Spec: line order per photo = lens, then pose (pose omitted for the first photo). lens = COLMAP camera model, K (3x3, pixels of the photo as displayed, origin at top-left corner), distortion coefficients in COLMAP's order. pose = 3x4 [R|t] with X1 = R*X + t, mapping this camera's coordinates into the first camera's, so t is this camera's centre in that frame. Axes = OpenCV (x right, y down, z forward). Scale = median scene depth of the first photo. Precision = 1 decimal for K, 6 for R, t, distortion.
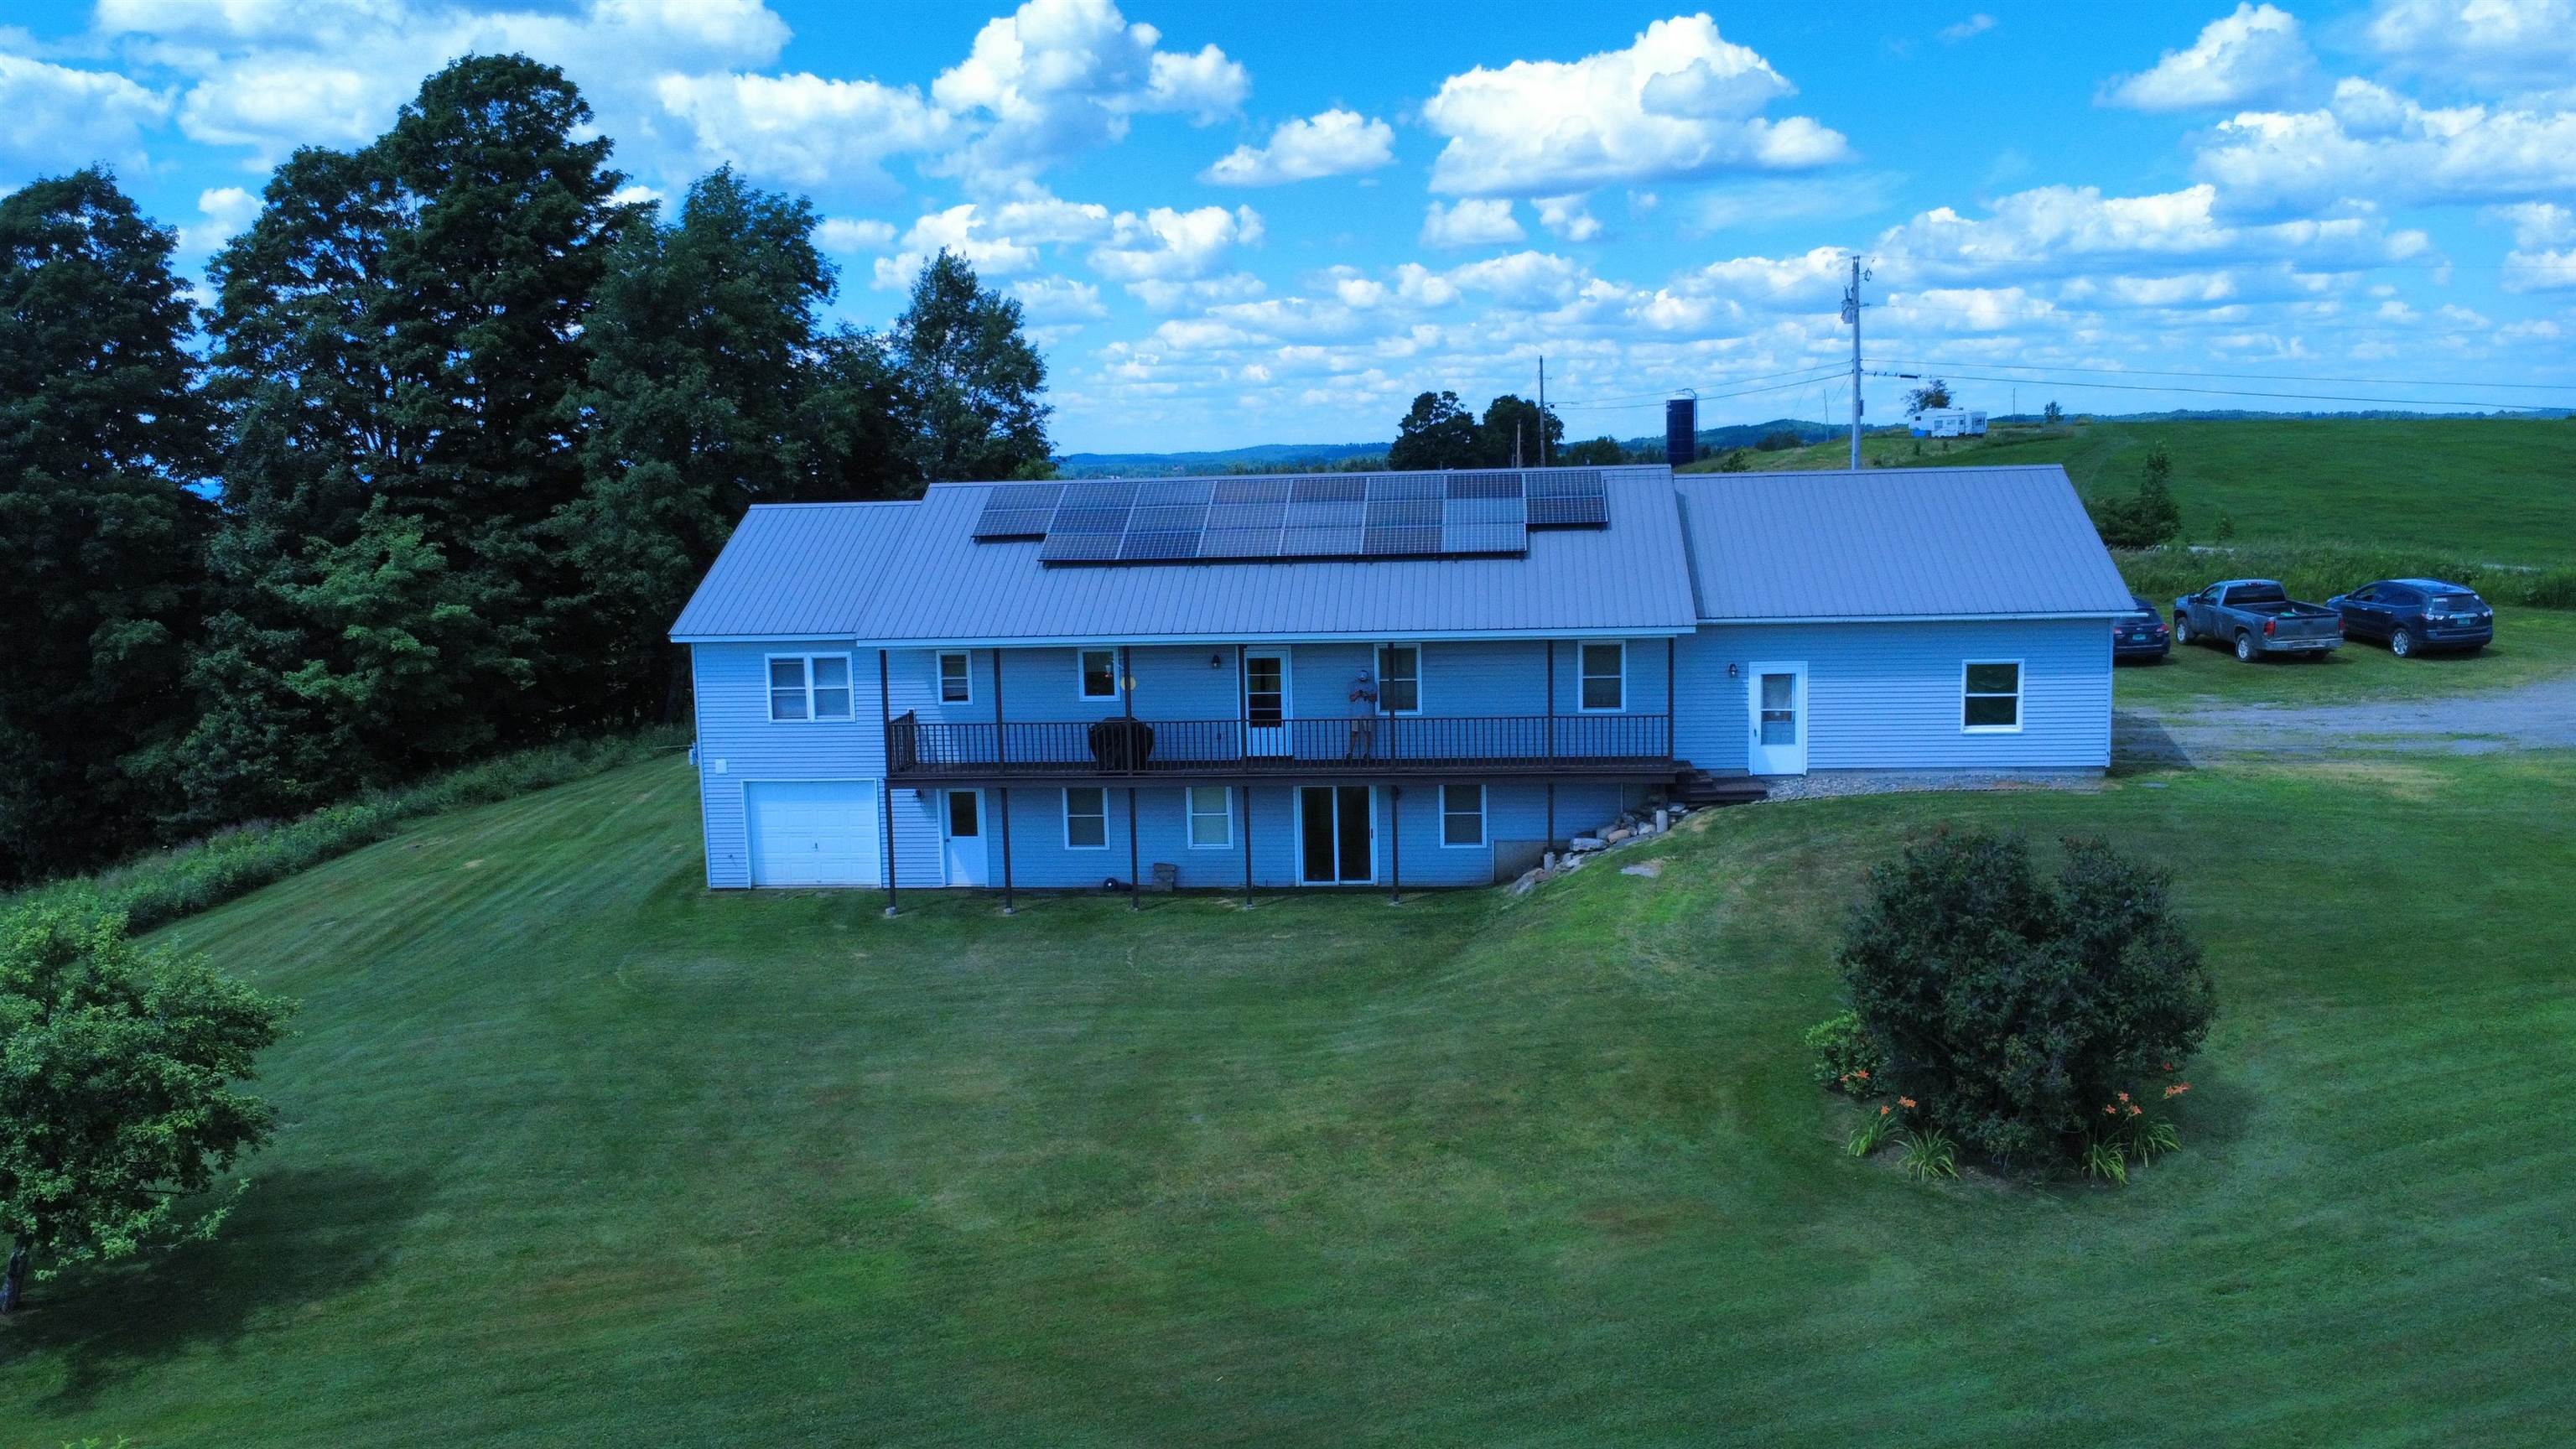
lens RADIAL K [[1949.4, 0, 1288.0], [0, 1949.4, 724.5], [0, 0, 1]] dist [0.000404, 0.002962]
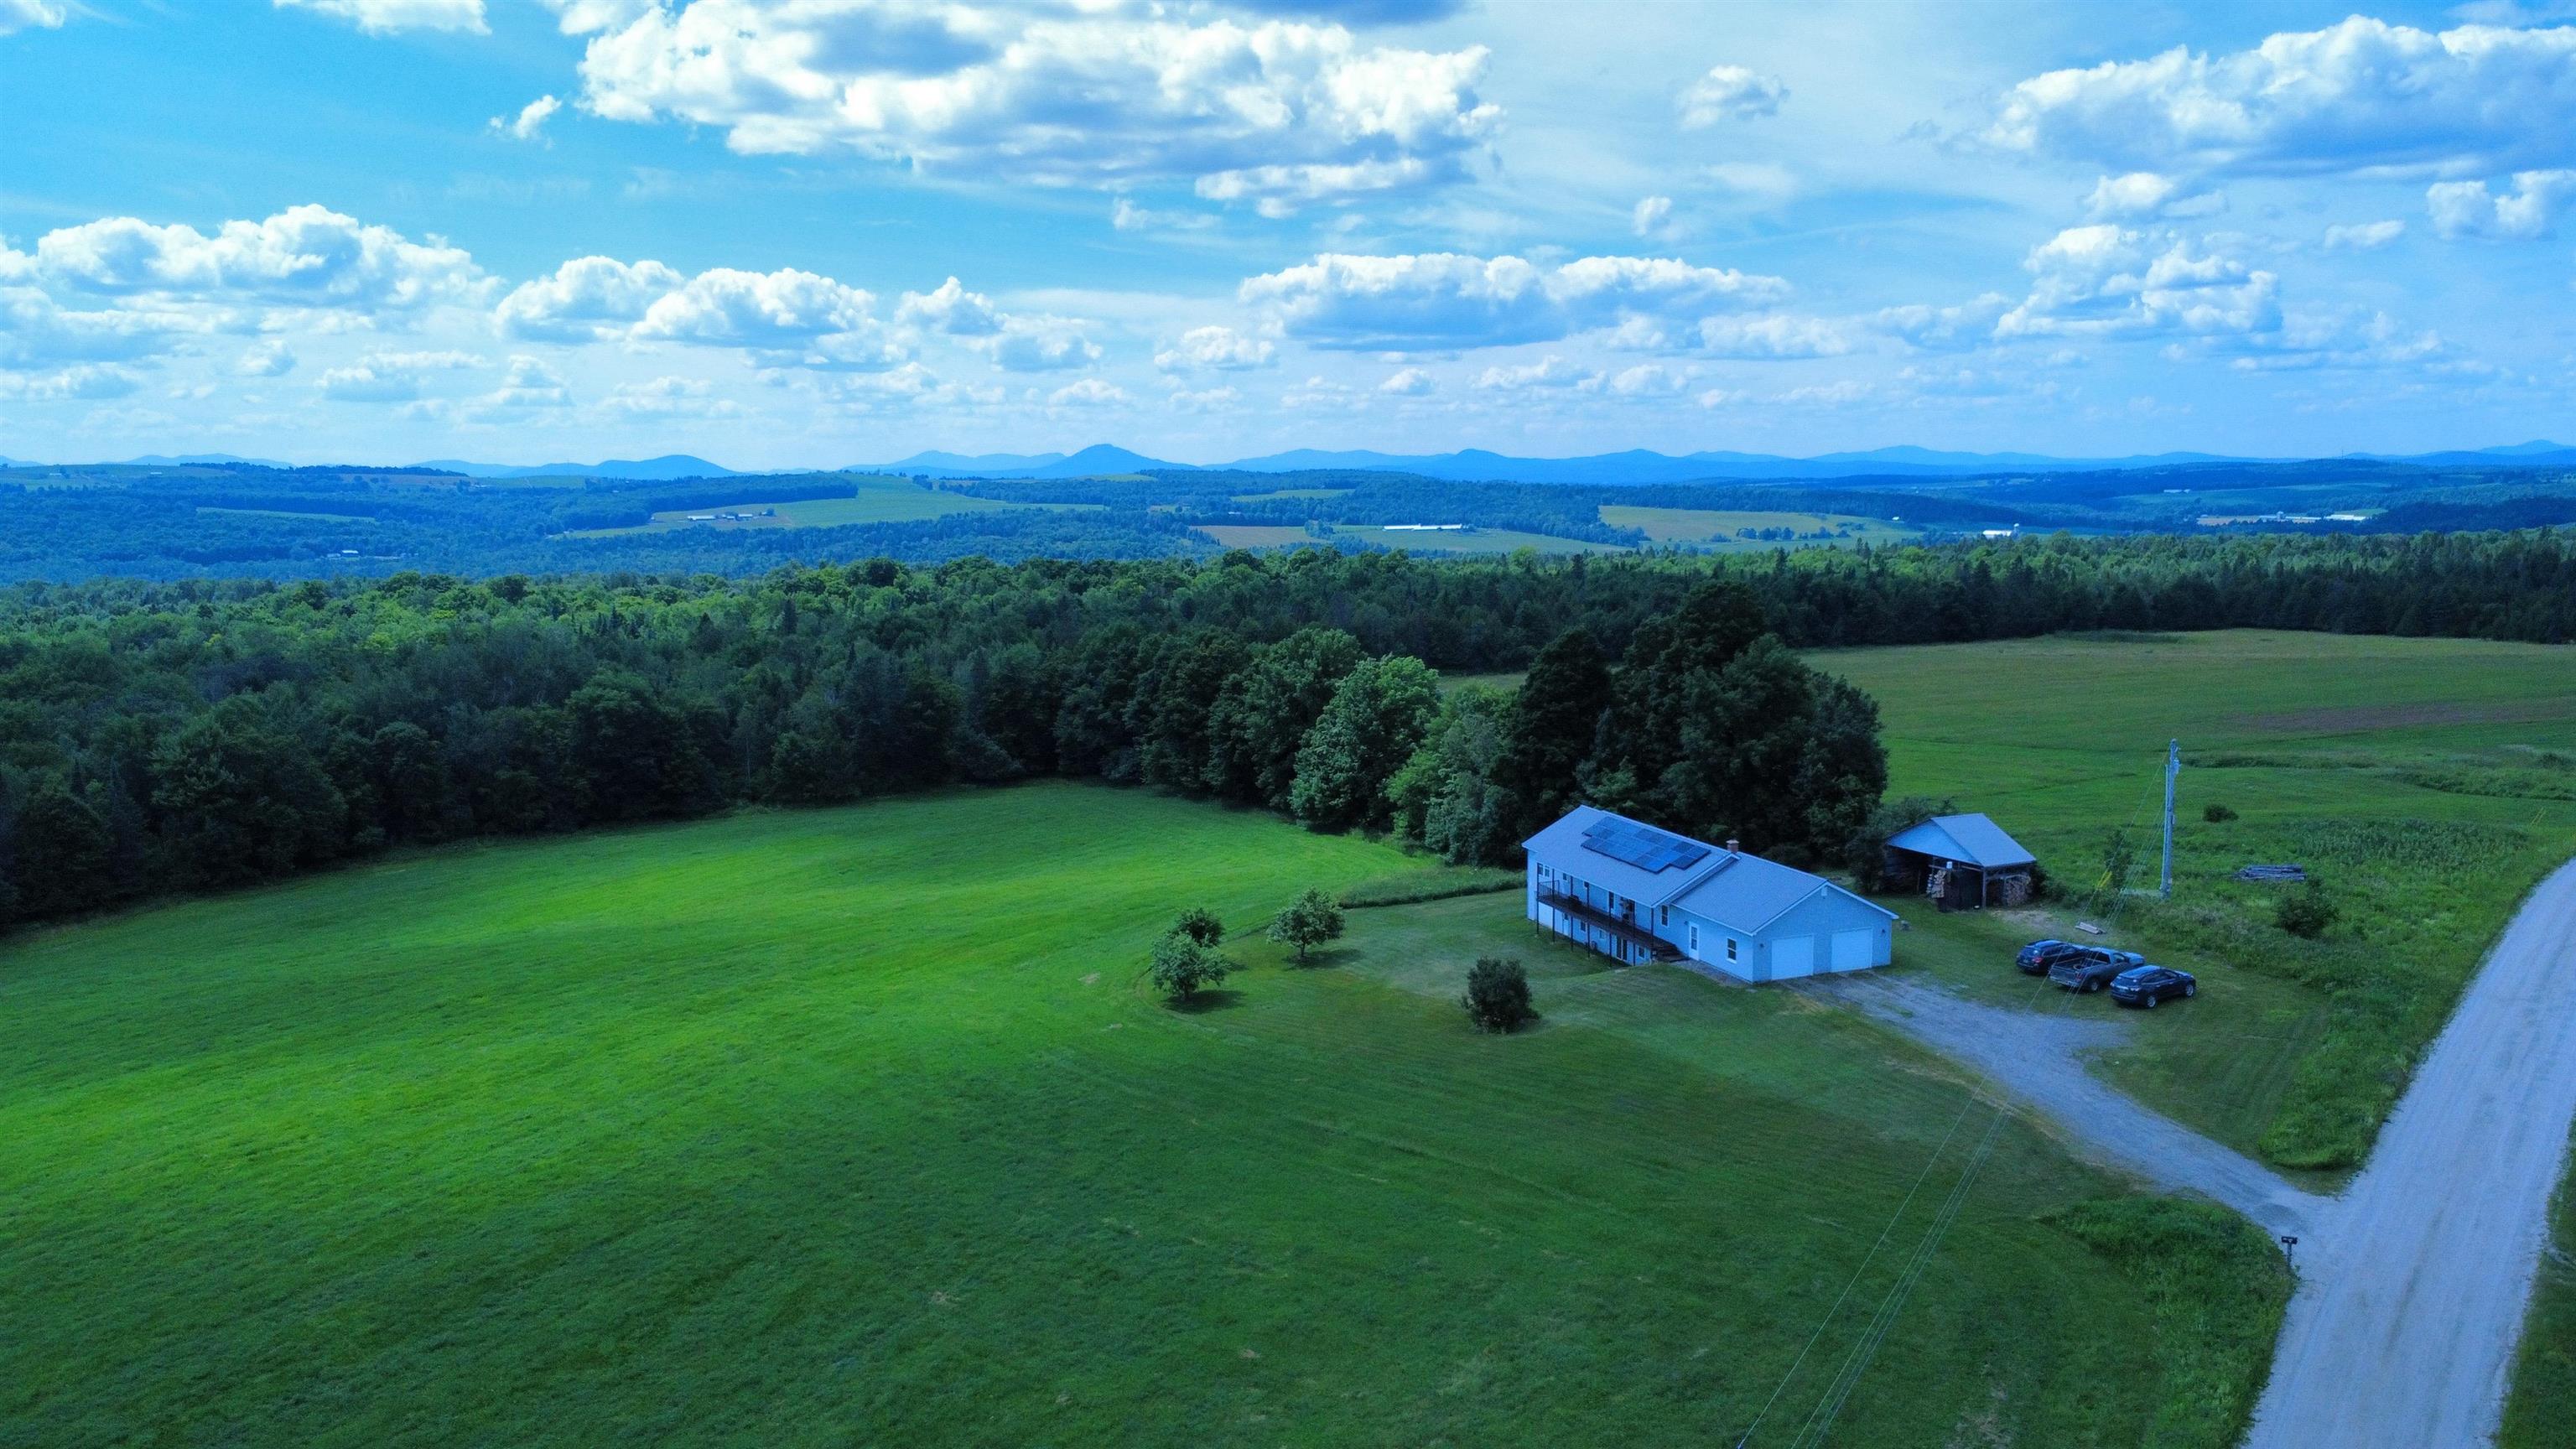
lens RADIAL K [[1949.4, 0, 1288.0], [0, 1949.4, 724.5], [0, 0, 1]] dist [0.000404, 0.002962]
pose [[0.459660, 0.146744, -0.875887, 2.642650], [-0.115013, 0.987785, 0.105133, -0.601245], [0.880616, 0.052413, 0.470923, -1.077480]]
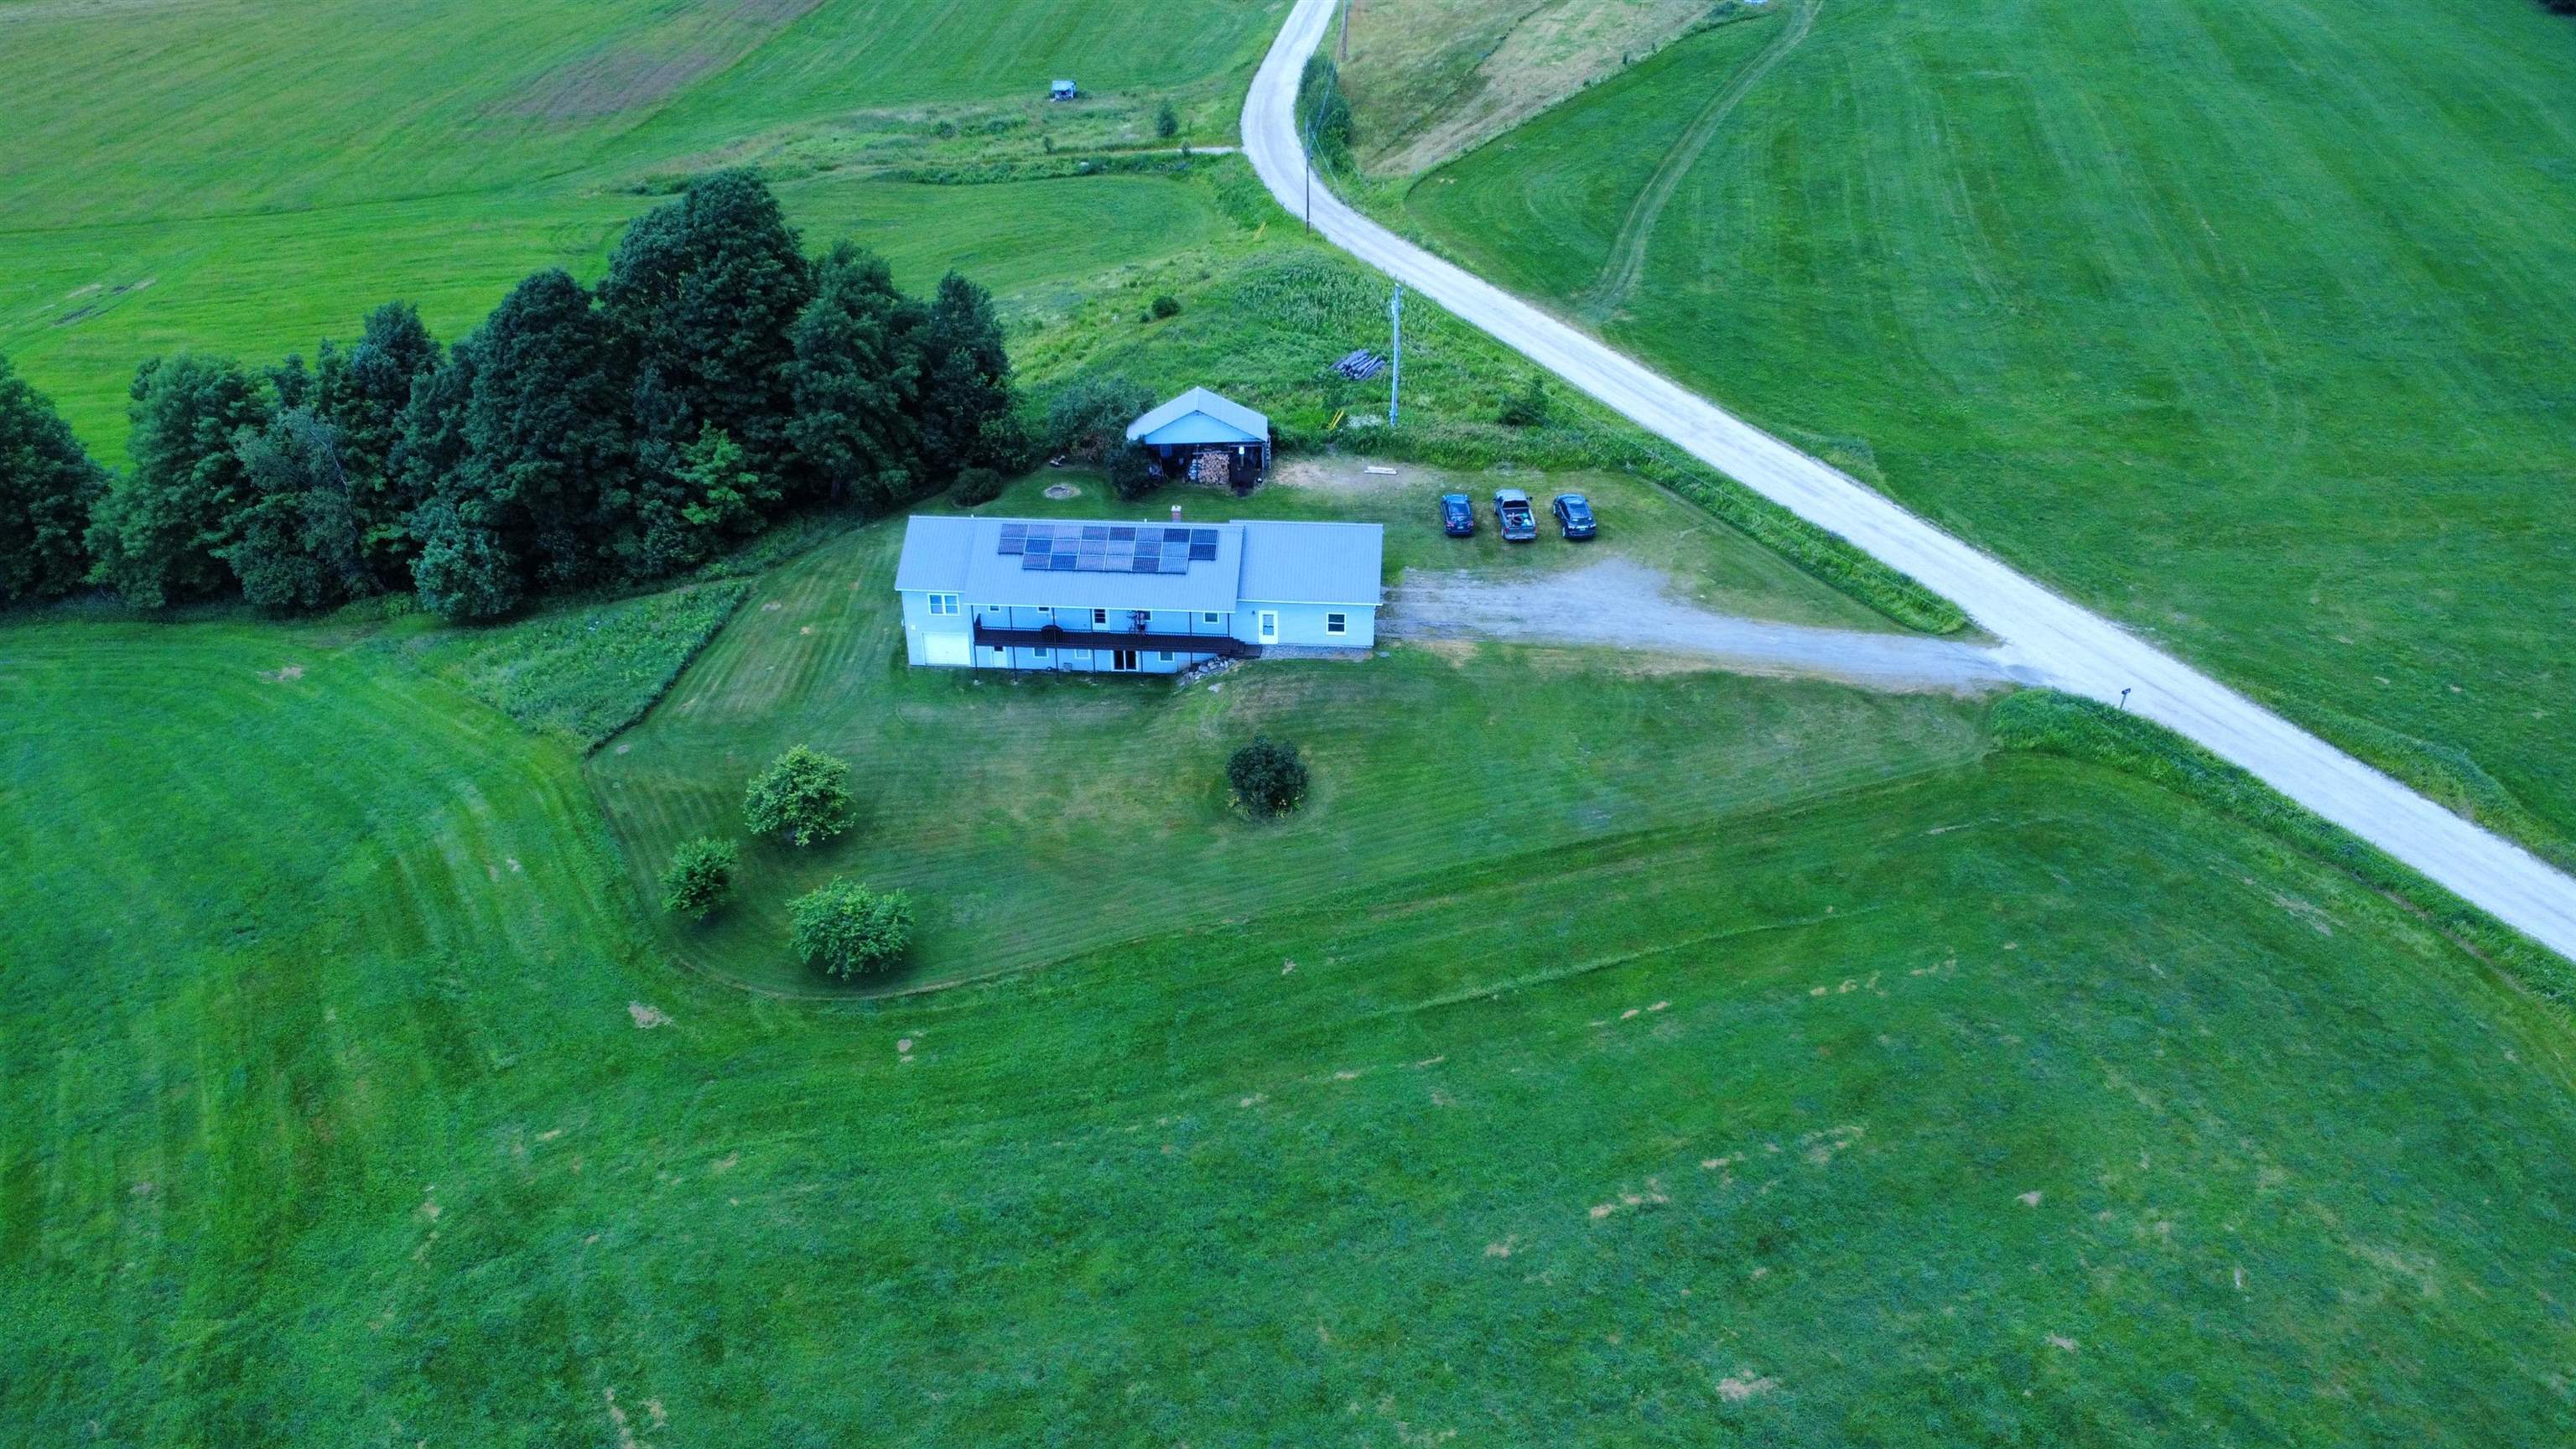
lens RADIAL K [[1949.4, 0, 1288.0], [0, 1949.4, 724.5], [0, 0, 1]] dist [0.000404, 0.002962]
pose [[0.998892, 0.005457, 0.046747, 0.139187], [-0.022798, 0.925041, 0.379182, -1.009465], [-0.041173, -0.379828, 0.924140, -1.856660]]
